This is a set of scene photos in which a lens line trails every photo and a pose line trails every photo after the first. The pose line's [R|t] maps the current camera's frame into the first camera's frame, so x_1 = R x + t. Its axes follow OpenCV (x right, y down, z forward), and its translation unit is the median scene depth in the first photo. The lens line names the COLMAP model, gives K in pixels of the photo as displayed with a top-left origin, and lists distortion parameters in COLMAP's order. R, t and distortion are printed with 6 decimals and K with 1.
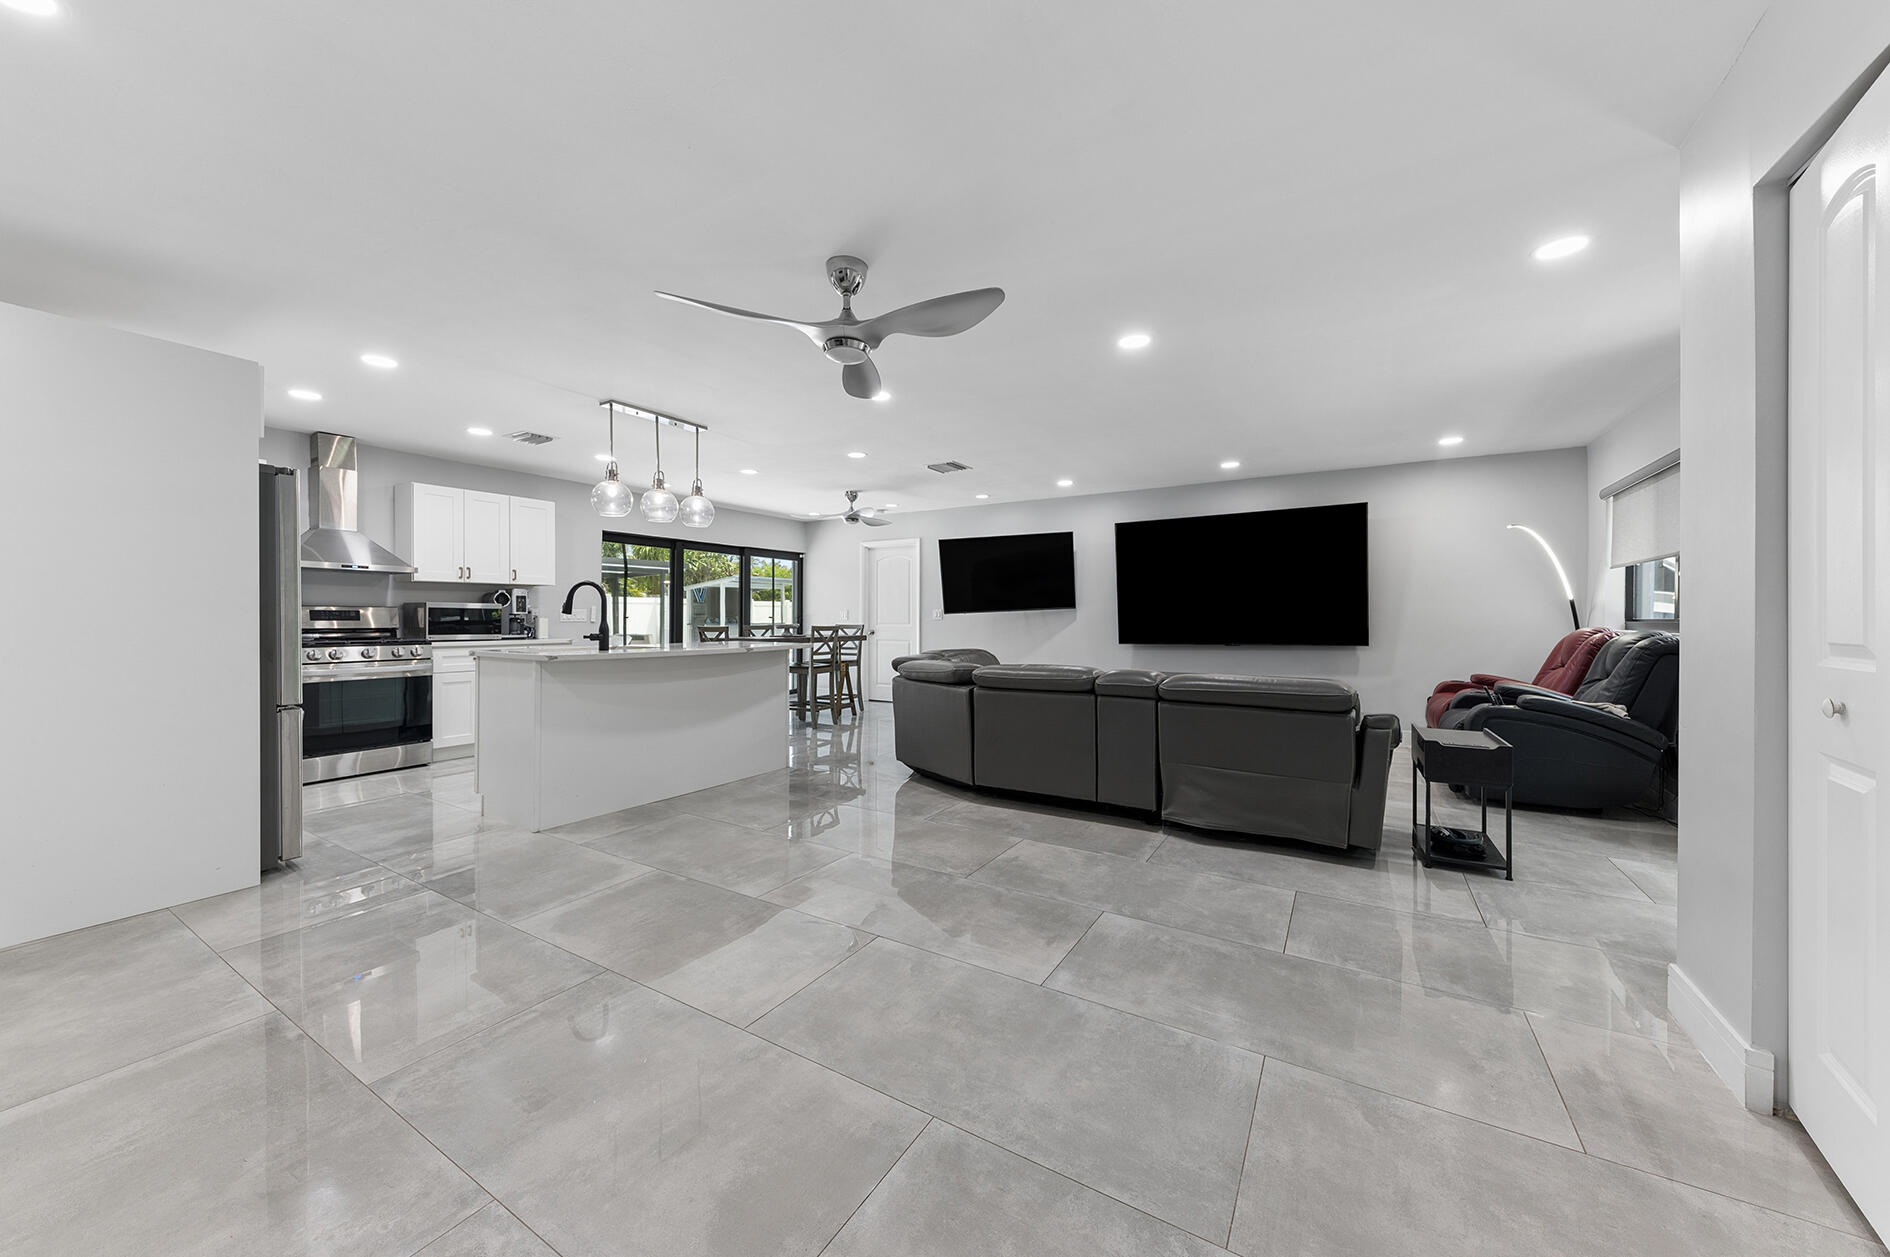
lens RADIAL K [[663.6, 0, 950.7], [0, 663.6, 617.8], [0, 0, 1]] dist [0.001724, -0.000029]
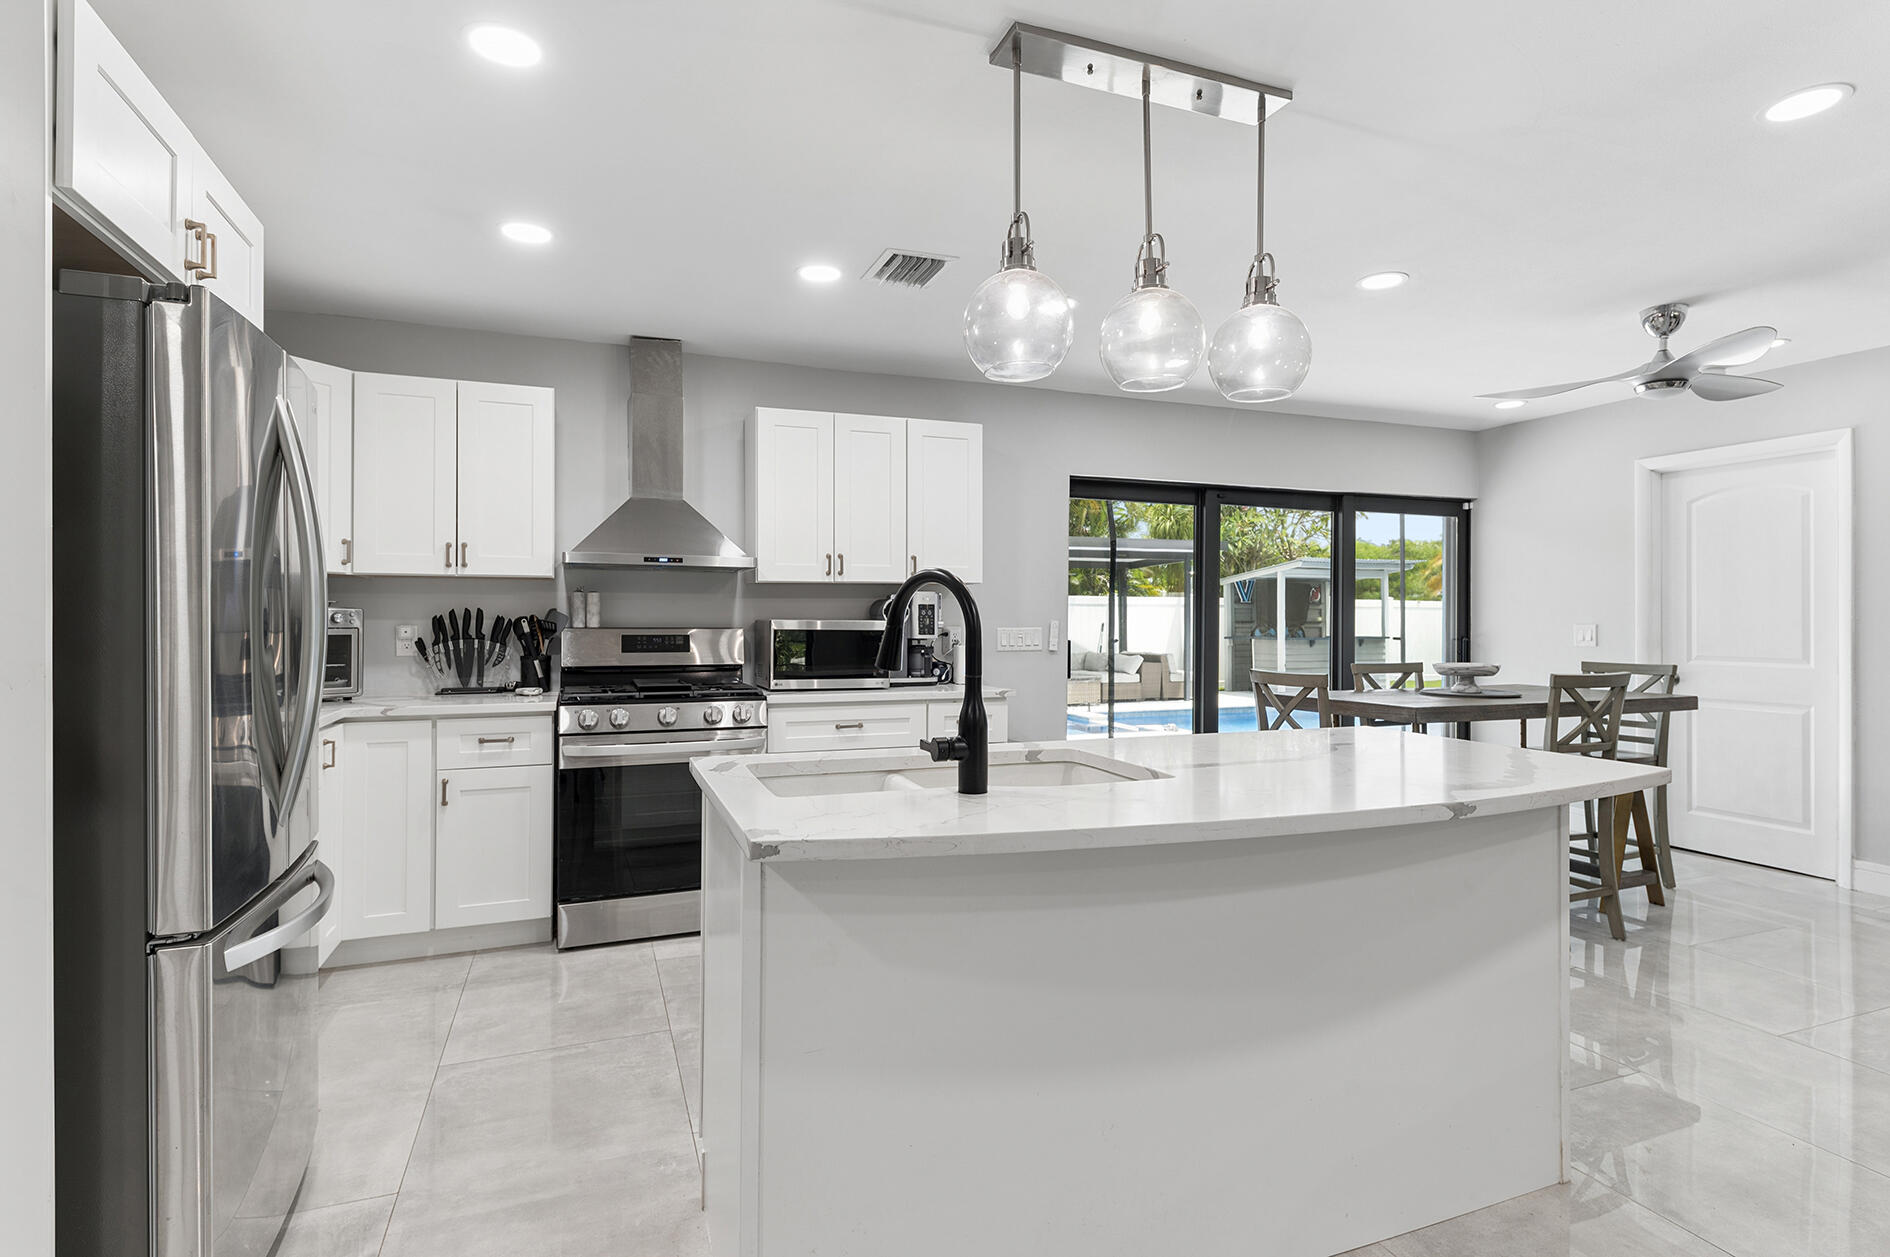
lens RADIAL K [[938.9, 0, 945.0], [0, 938.9, 628.5], [0, 0, 1]] dist [0.003227, 0.000418]
pose [[0.785892, 0.006099, -0.618334, -0.162741], [-0.001400, 0.999966, 0.008085, -0.019496], [0.618362, -0.005488, 0.785874, 0.403168]]
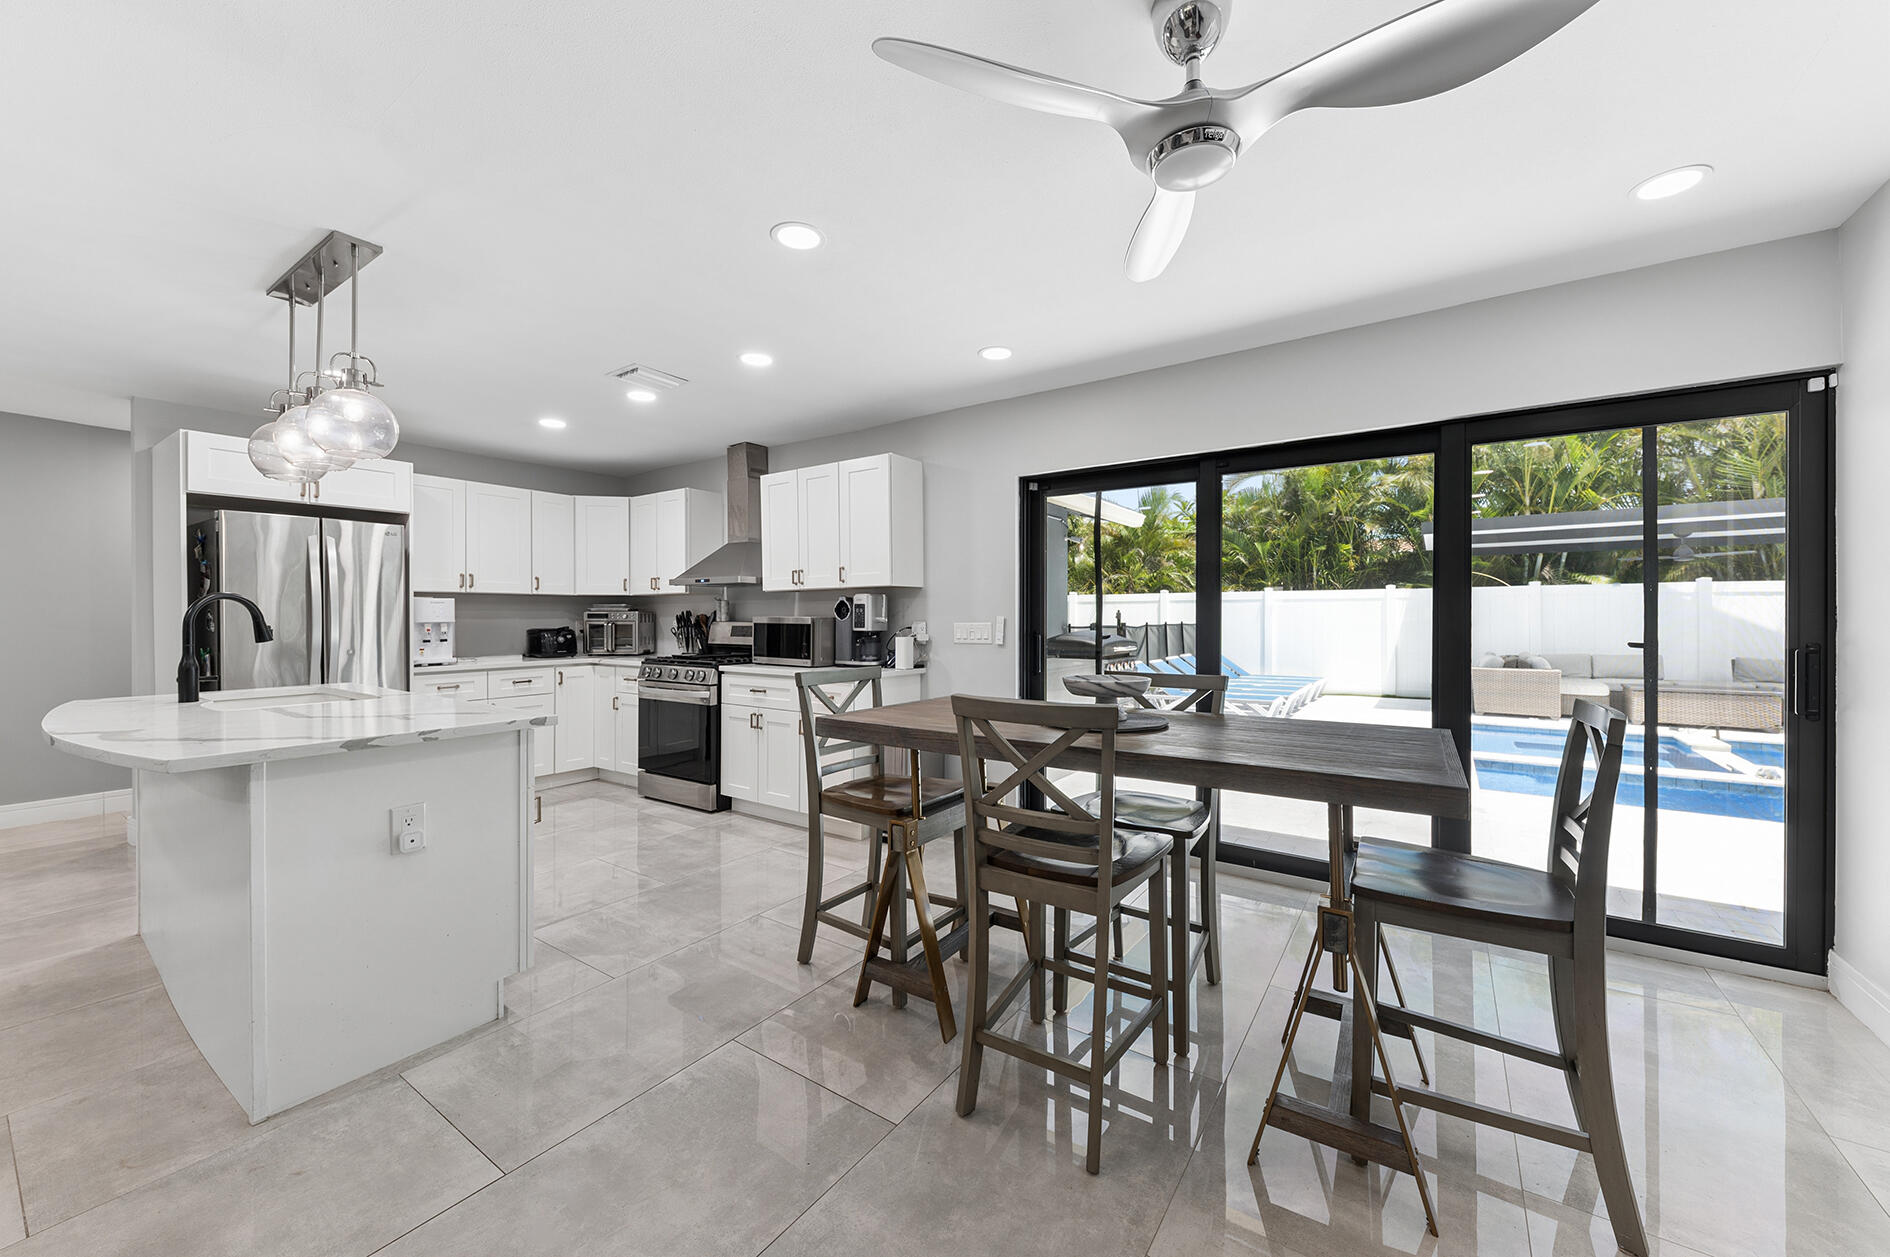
lens RADIAL K [[684.5, 0, 957.7], [0, 684.5, 618.8], [0, 0, 1]] dist [-0.008476, -0.000248]
pose [[-0.062822, 0.001214, -0.998024, 0.044722], [0.000770, 0.999999, 0.001168, -0.018318], [0.998024, -0.000695, -0.062823, 1.113156]]
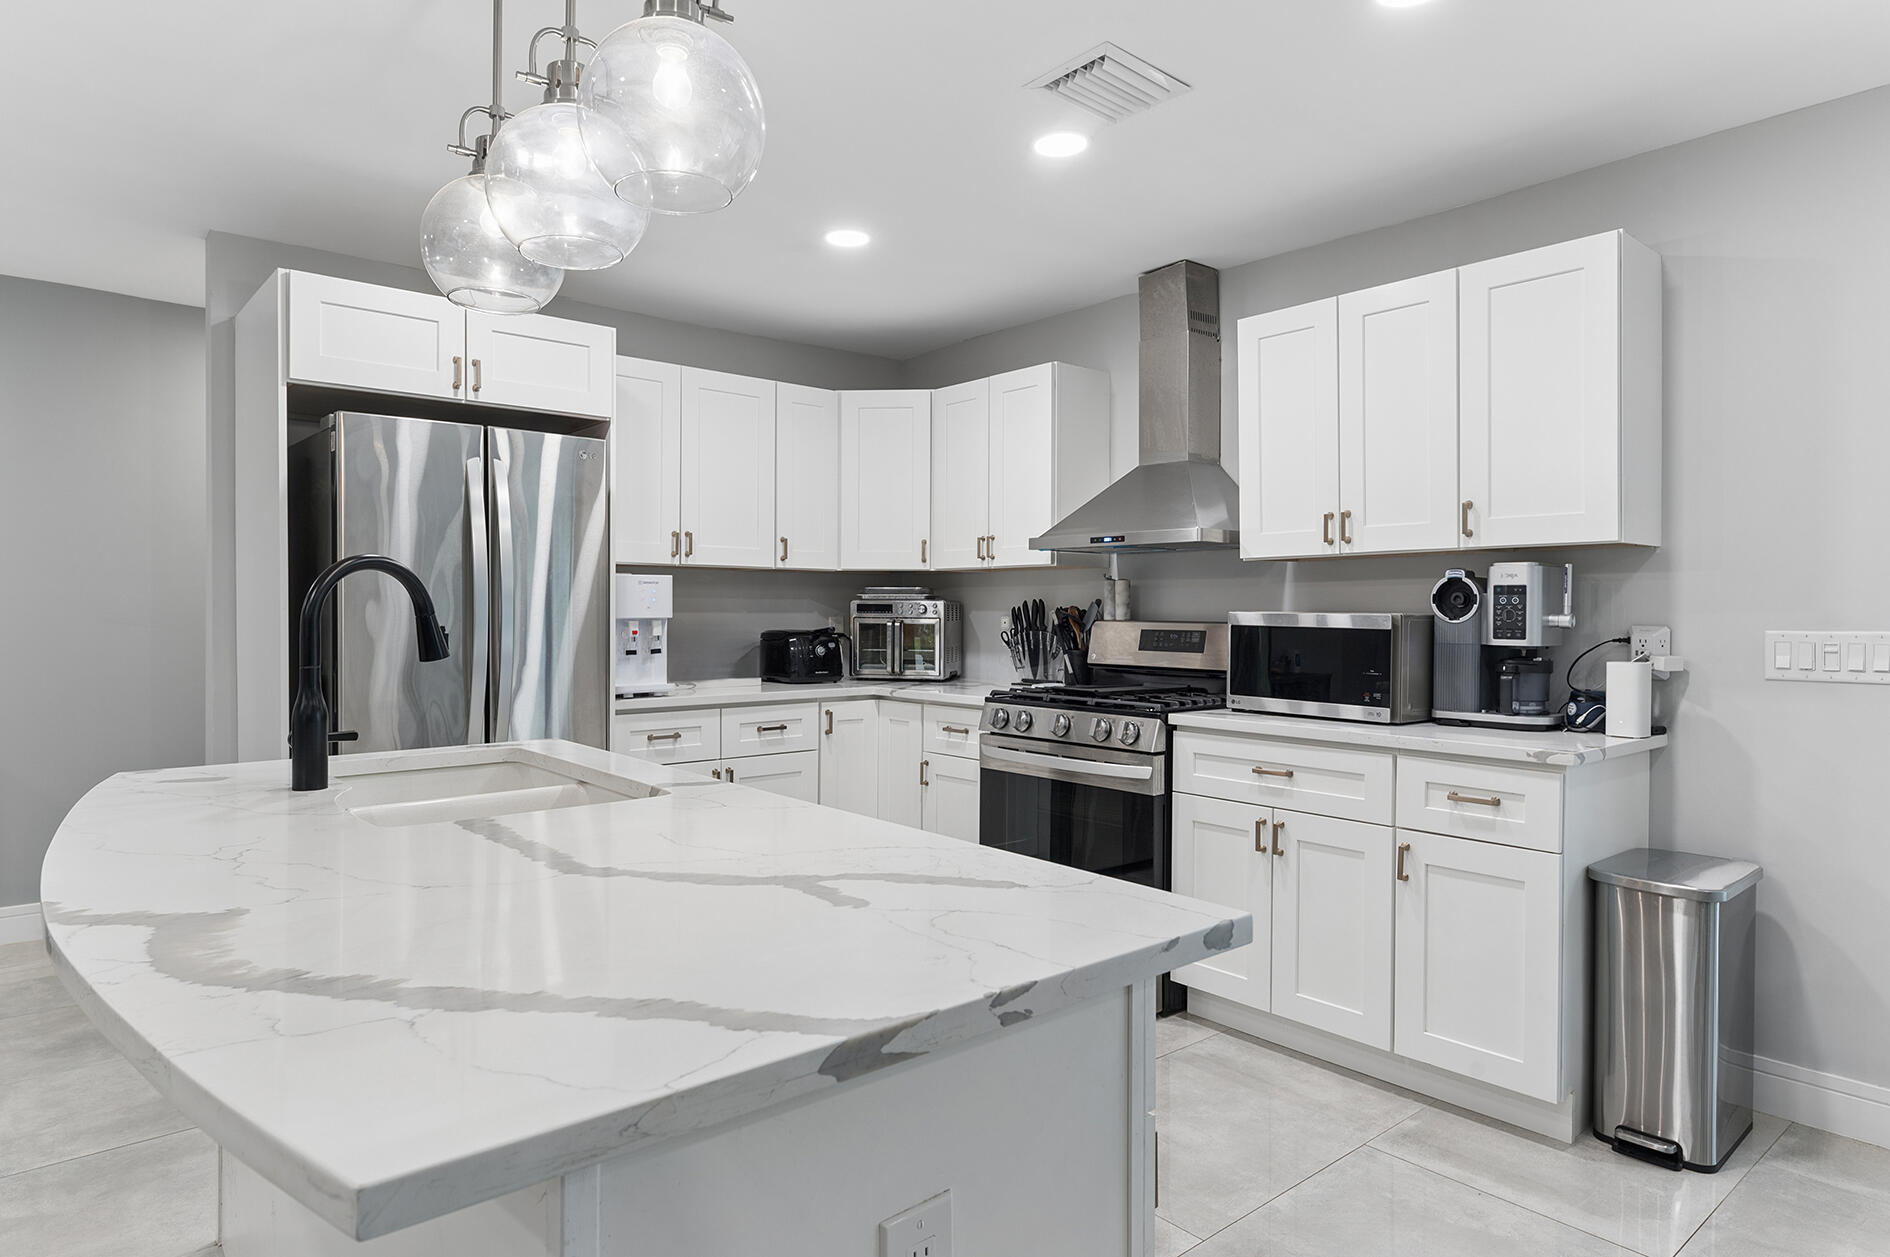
lens RADIAL K [[1069.4, 0, 958.1], [0, 1069.4, 617.7], [0, 0, 1]] dist [-0.001848, 0.000762]
pose [[-0.325918, 0.003424, -0.945392, -0.107115], [-0.005913, 0.999966, 0.005660, -0.019314], [0.945380, 0.007435, -0.325887, 0.896613]]
